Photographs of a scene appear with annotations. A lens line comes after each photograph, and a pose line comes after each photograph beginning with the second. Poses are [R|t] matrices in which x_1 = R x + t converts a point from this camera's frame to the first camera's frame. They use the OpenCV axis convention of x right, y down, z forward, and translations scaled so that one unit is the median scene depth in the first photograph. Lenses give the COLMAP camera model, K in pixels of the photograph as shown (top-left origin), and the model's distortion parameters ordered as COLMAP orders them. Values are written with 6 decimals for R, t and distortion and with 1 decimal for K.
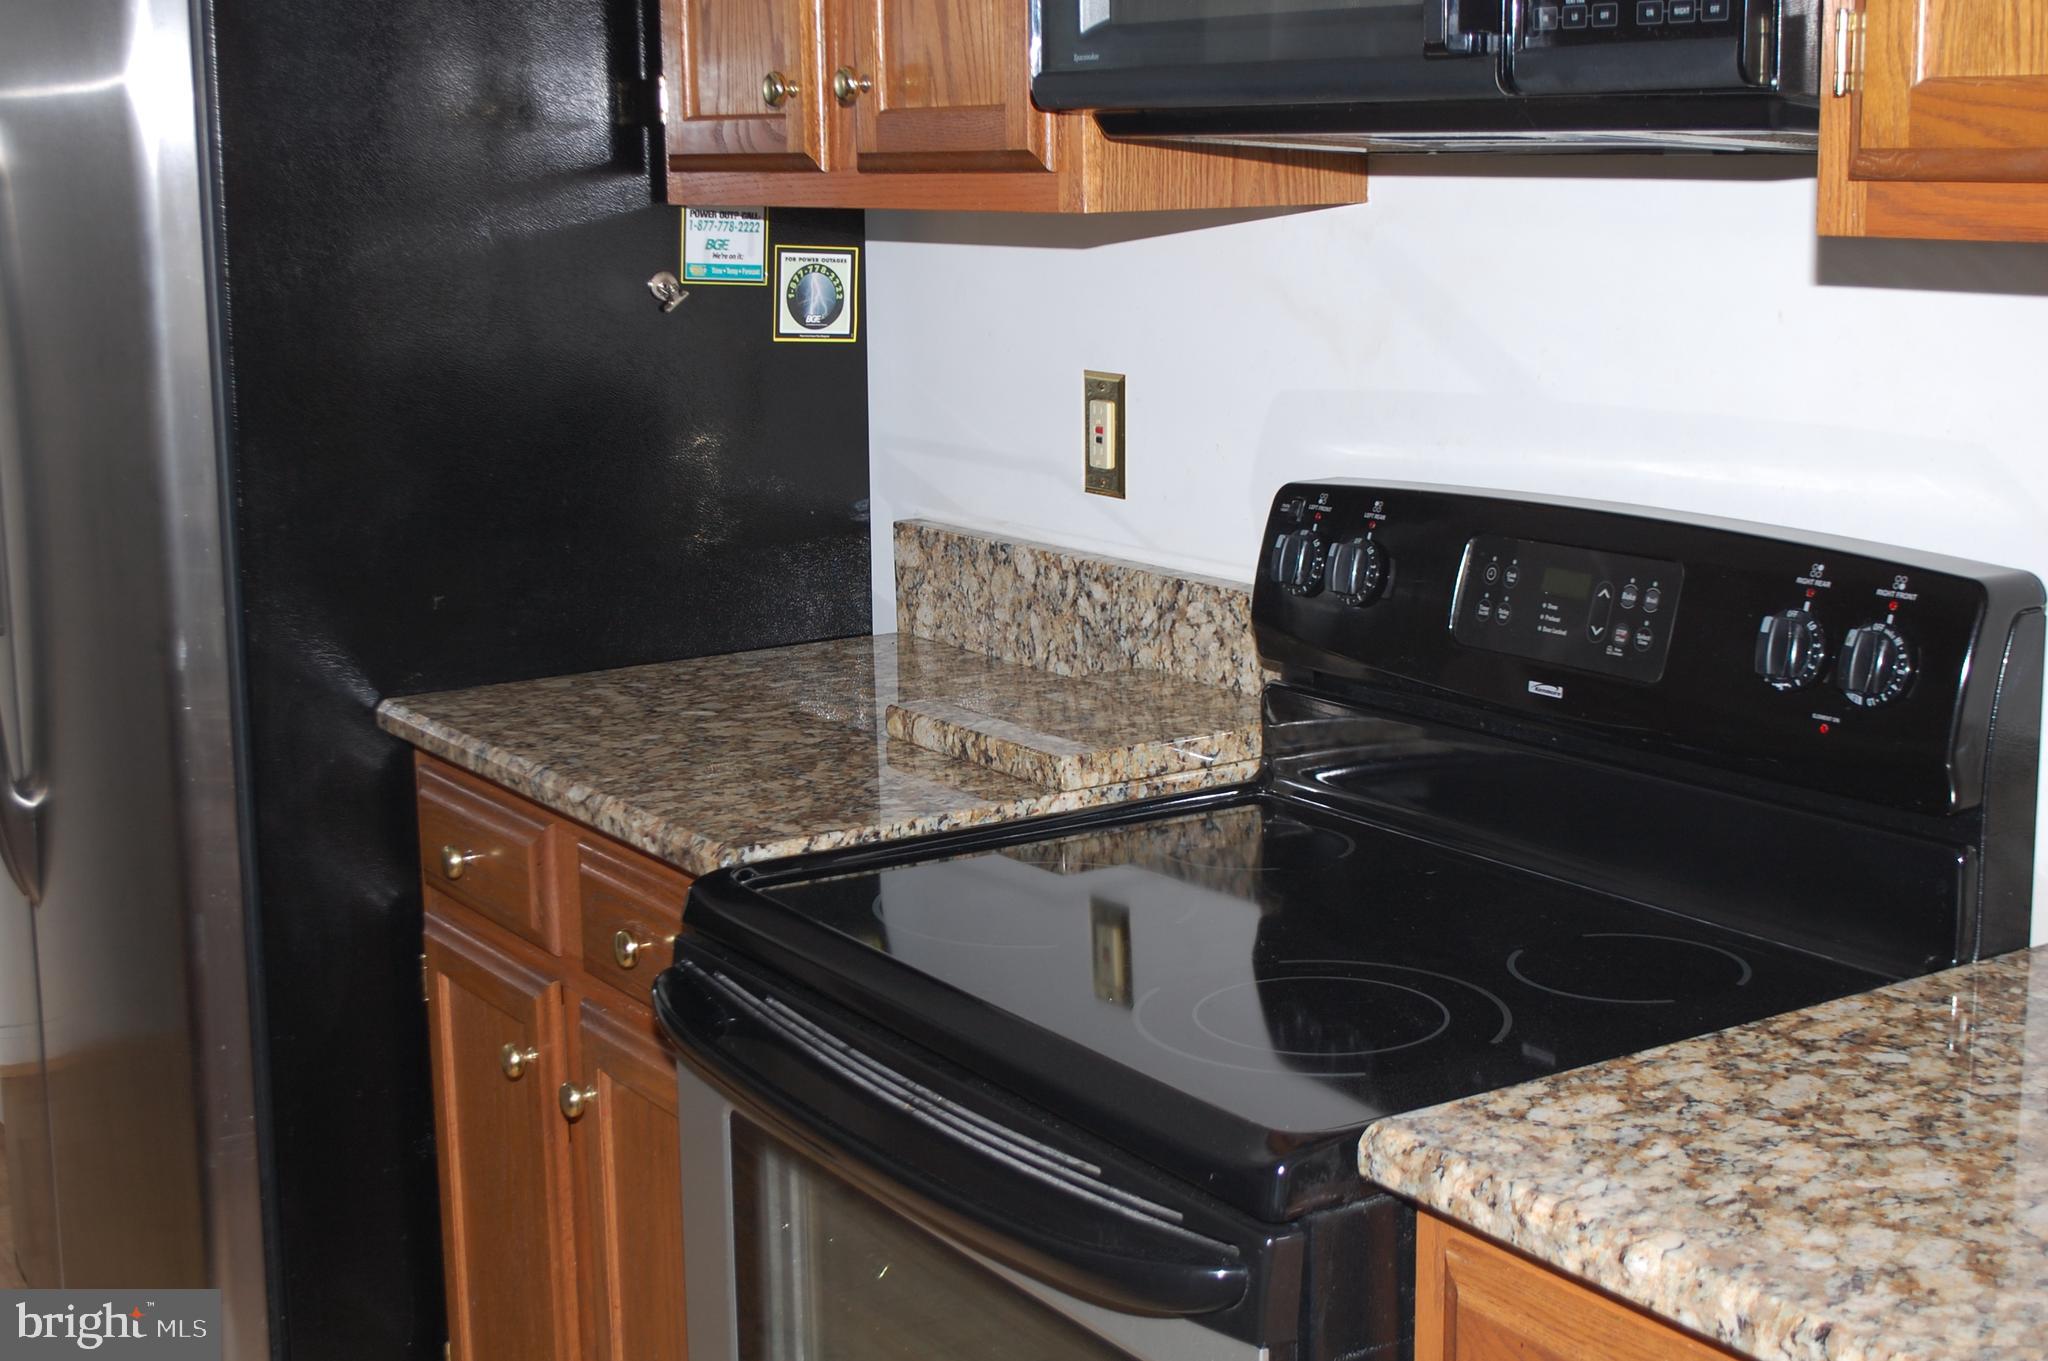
lens RADIAL K [[2893.1, 0, 1024.0], [0, 2893.1, 680.5], [0, 0, 1]] dist [0.015006, 0.058796]
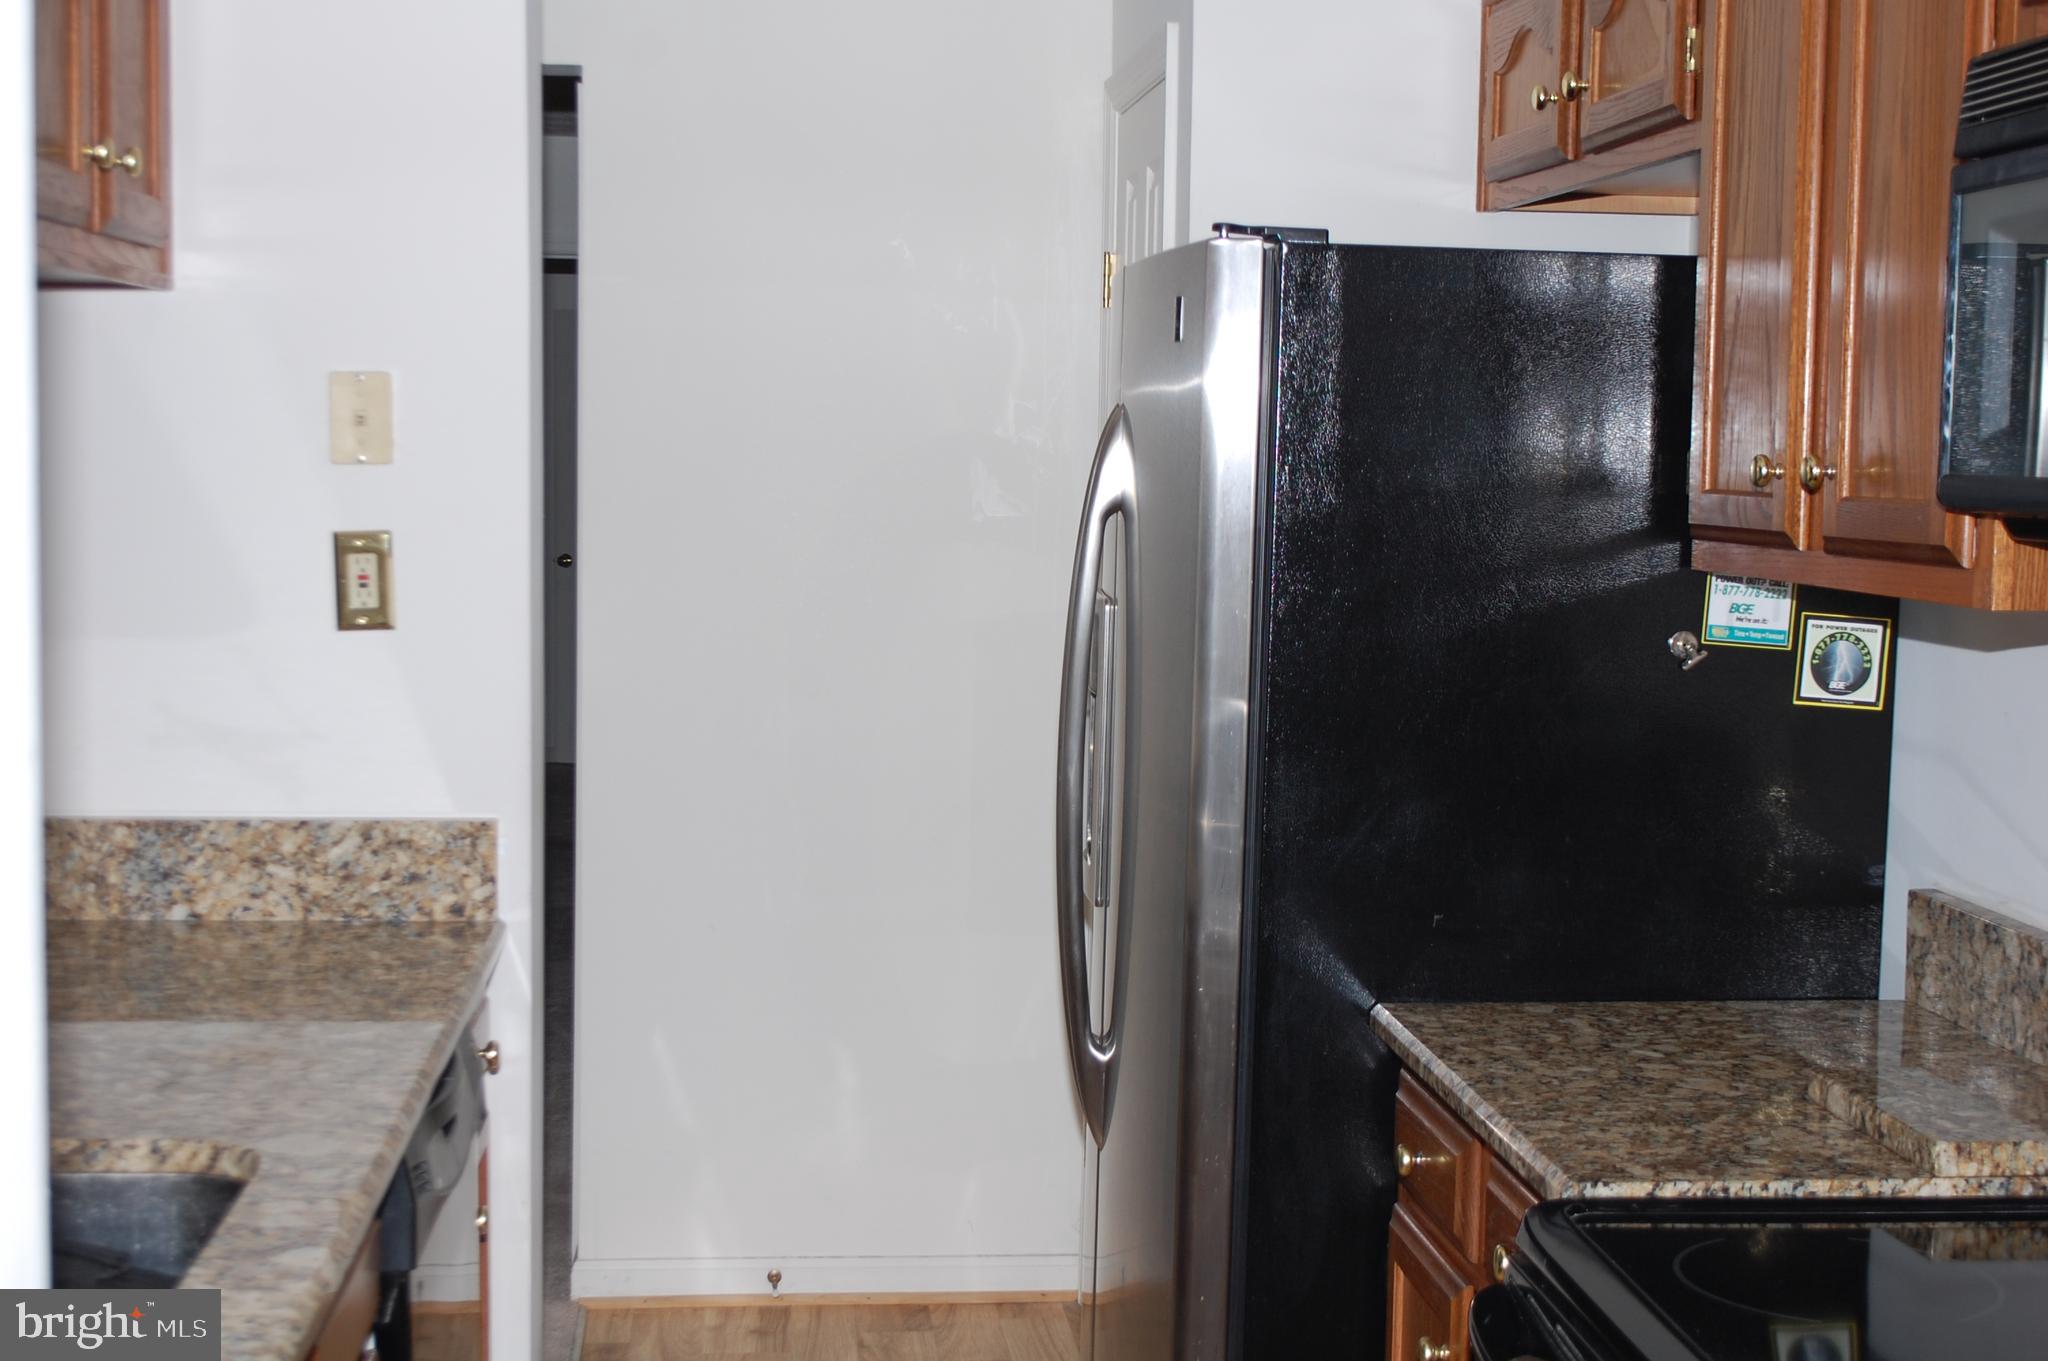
lens RADIAL K [[2932.7, 0, 1024.0], [0, 2932.7, 680.5], [0, 0, 1]] dist [-0.005866, 0.028210]
pose [[0.886052, 0.072067, -0.457950, 0.154367], [-0.119164, 0.990056, -0.074758, -0.015195], [0.448008, 0.120811, 0.885829, -0.052227]]
